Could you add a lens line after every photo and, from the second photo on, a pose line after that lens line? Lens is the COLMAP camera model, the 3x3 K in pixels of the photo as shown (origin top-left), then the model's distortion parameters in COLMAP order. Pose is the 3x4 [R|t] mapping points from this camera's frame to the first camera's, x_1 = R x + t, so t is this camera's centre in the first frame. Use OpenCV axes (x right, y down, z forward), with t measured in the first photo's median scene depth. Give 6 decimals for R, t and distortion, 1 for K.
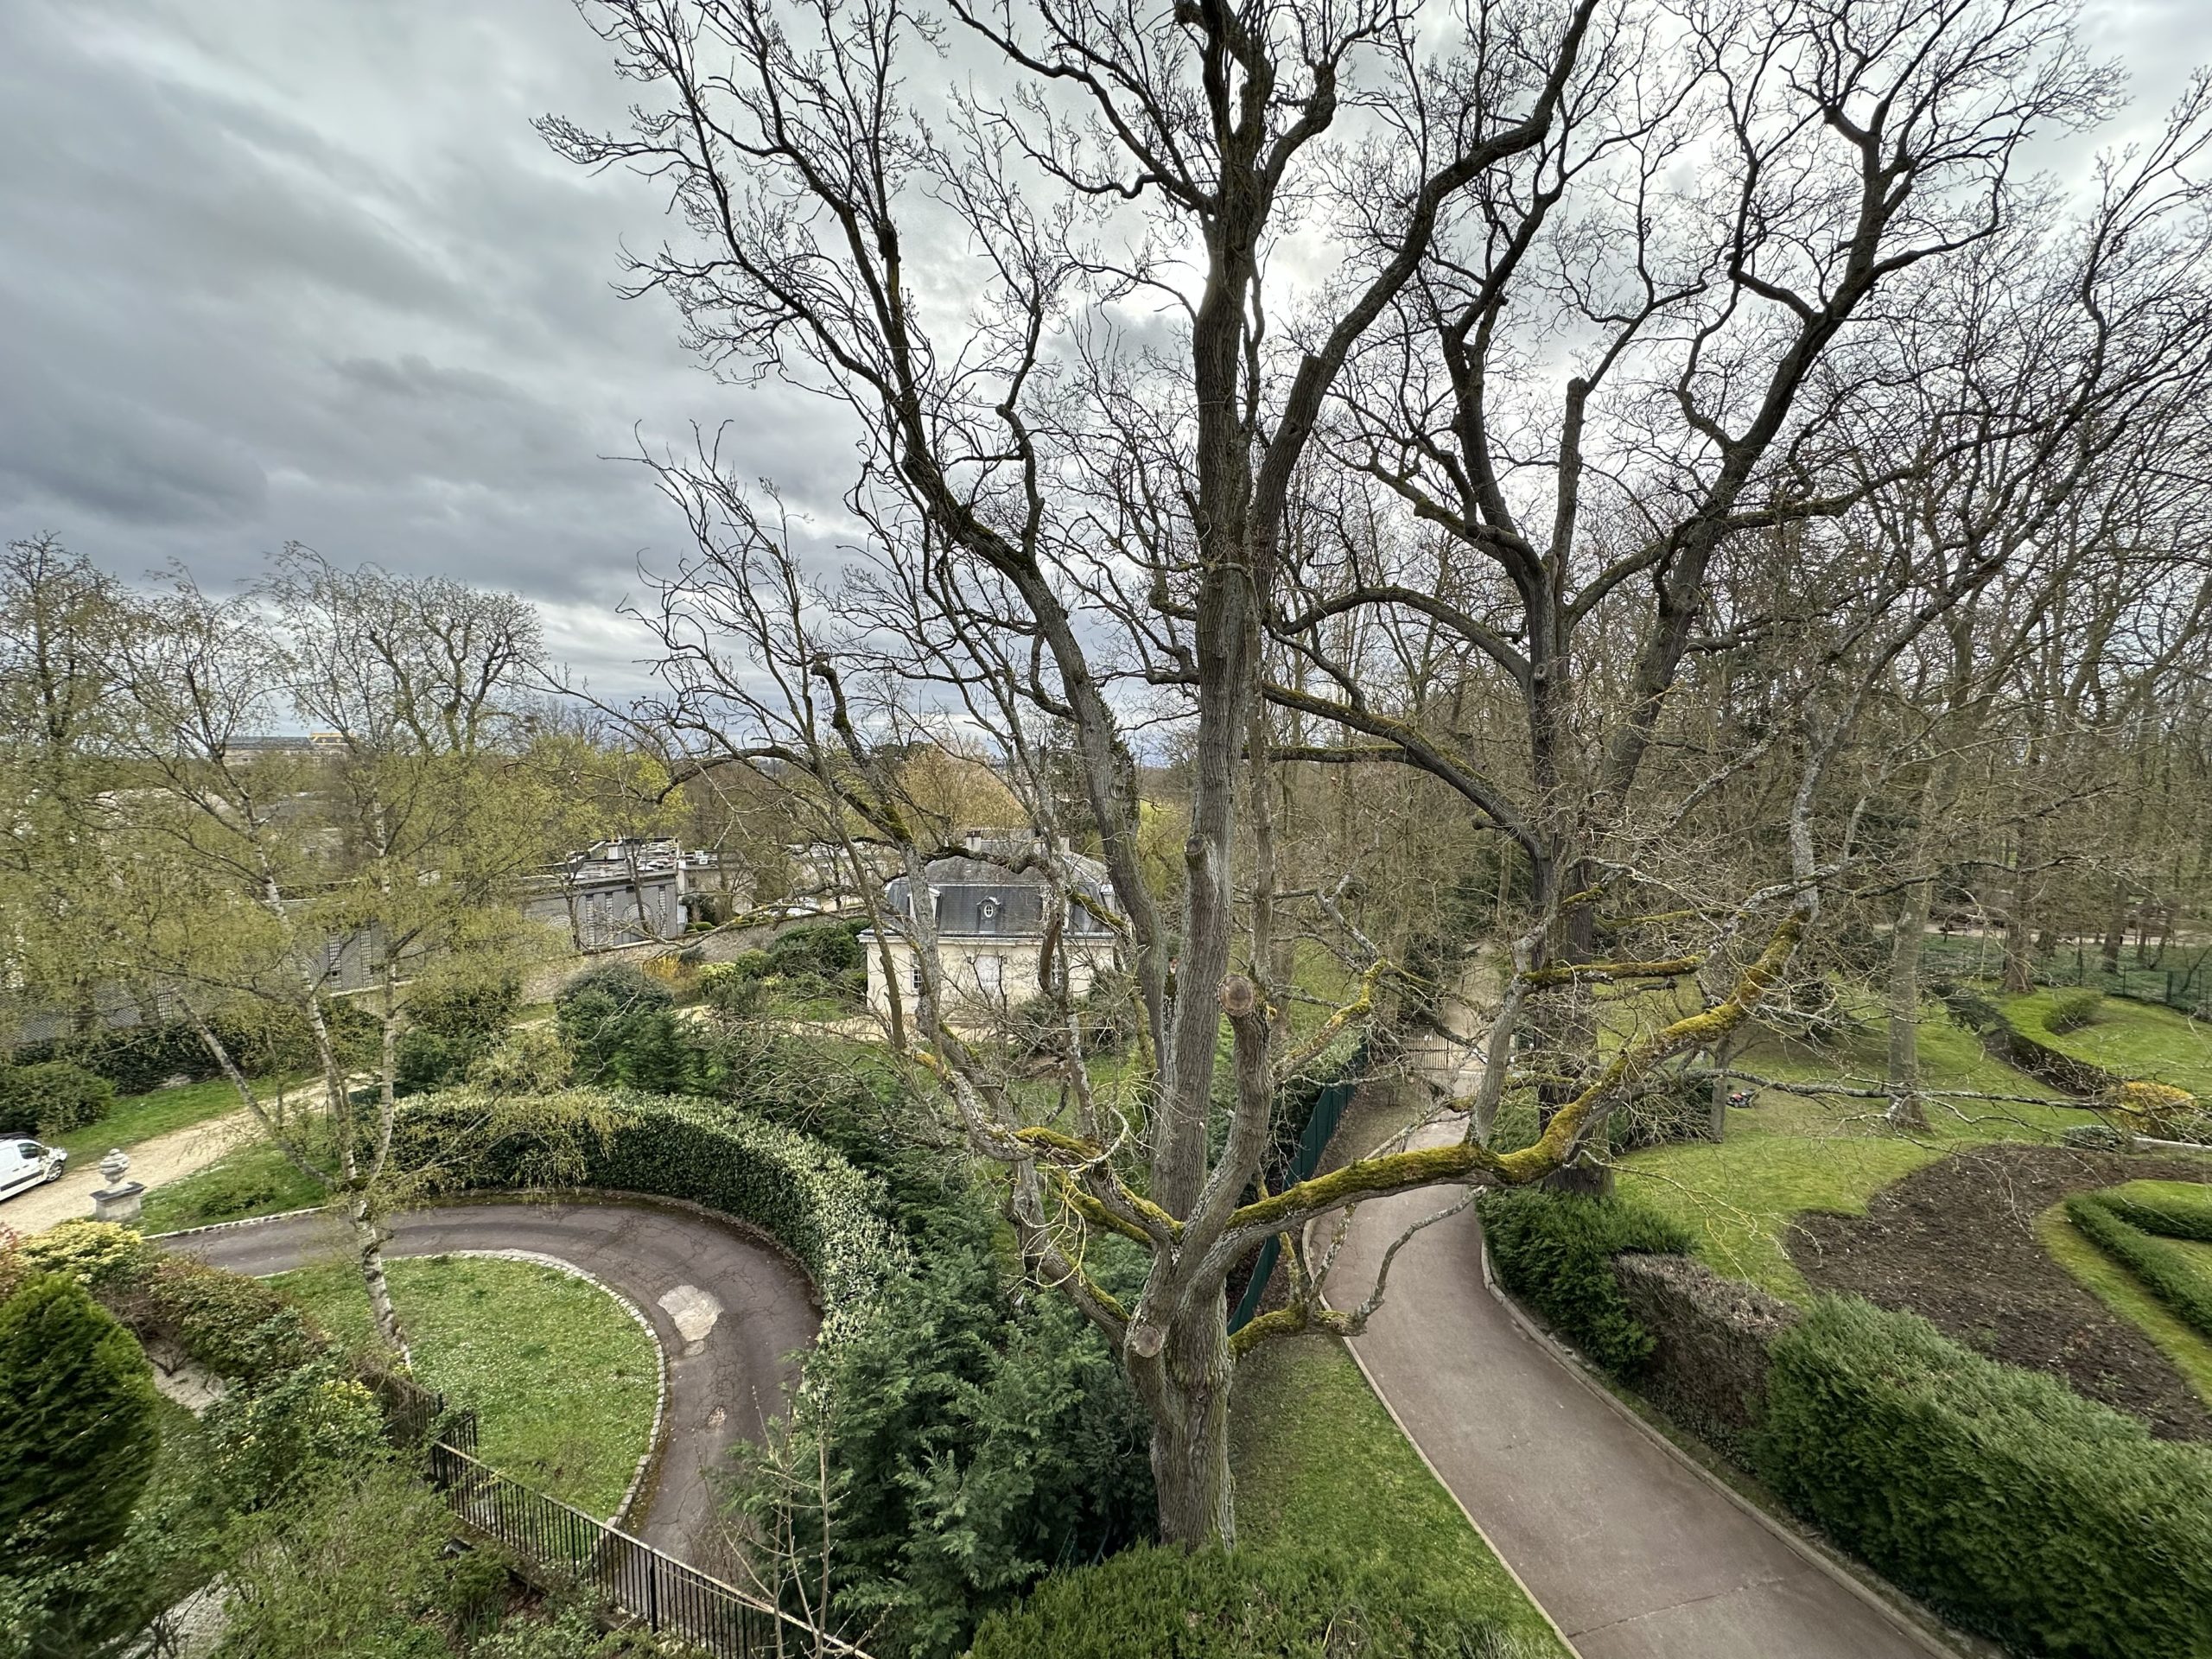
lens RADIAL K [[875.6, 0, 1106.0], [0, 875.6, 829.5], [0, 0, 1]] dist [0.002390, -0.000934]
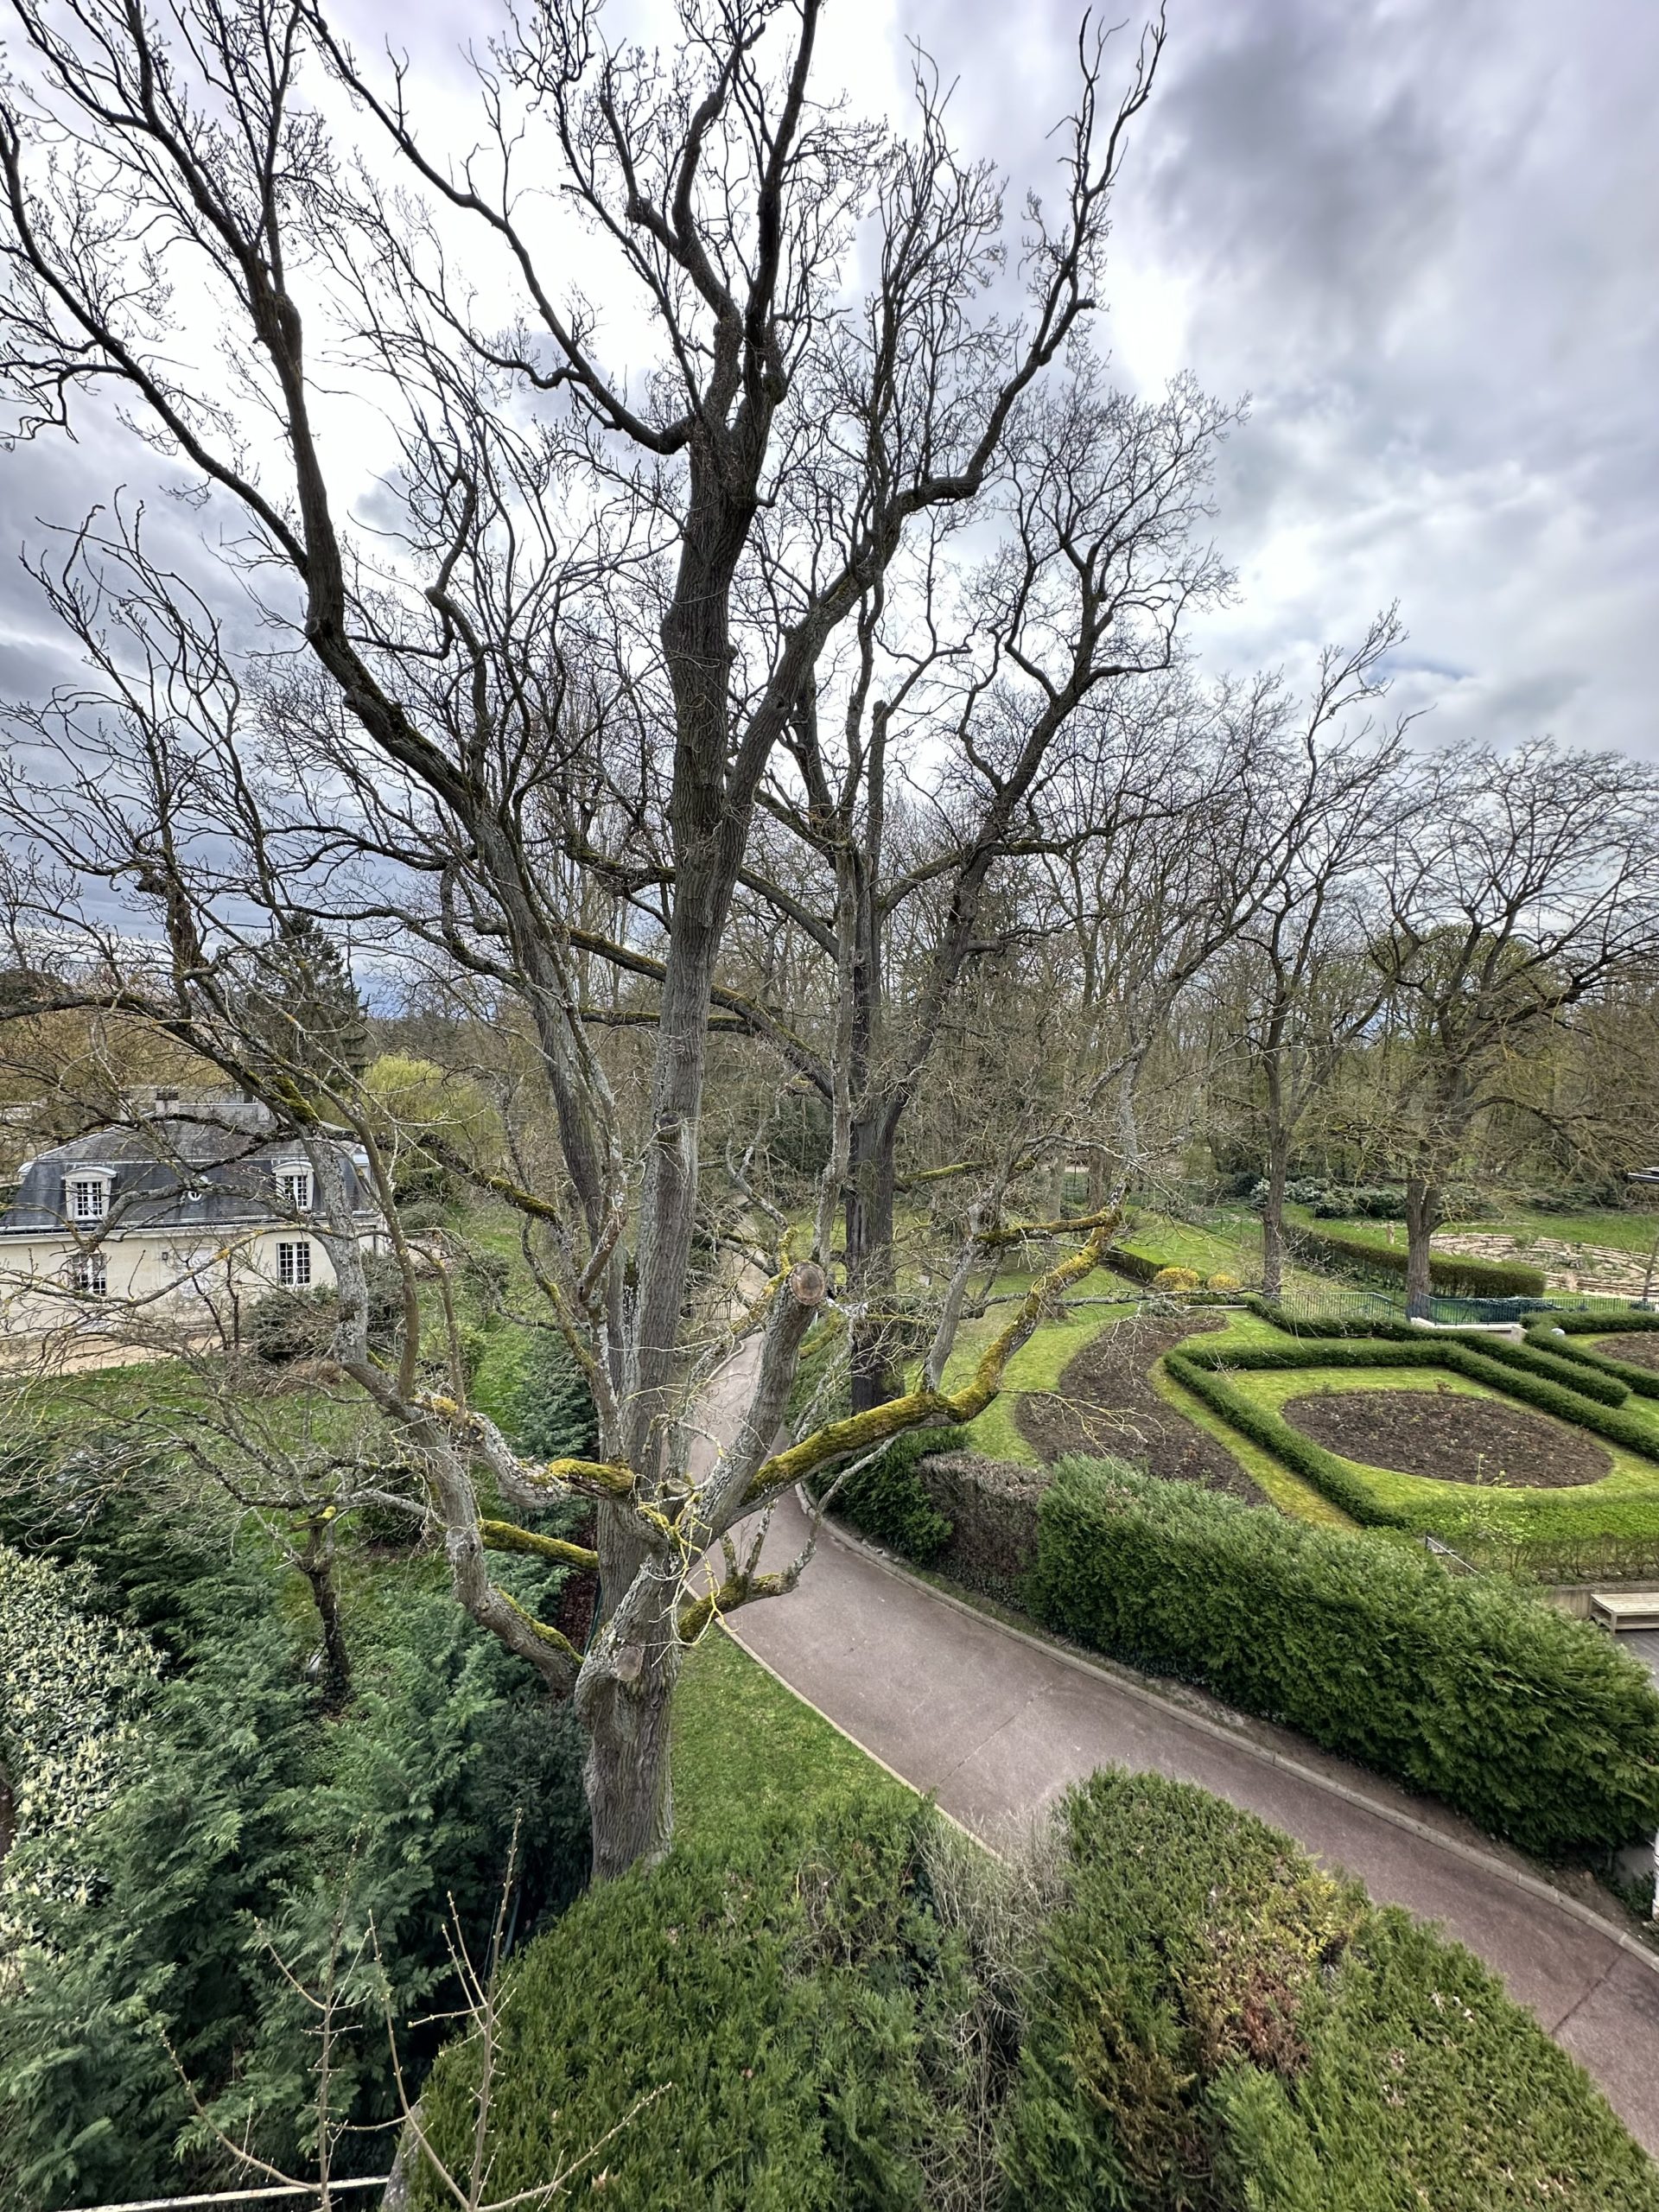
lens RADIAL K [[875.6, 0, 829.5], [0, 875.6, 1106.0], [0, 0, 1]] dist [0.002390, -0.000934]
pose [[0.861420, -0.004031, 0.507878, -0.134892], [-0.005319, 0.999842, 0.016957, -0.010770], [-0.507866, -0.017309, 0.861262, 0.062531]]
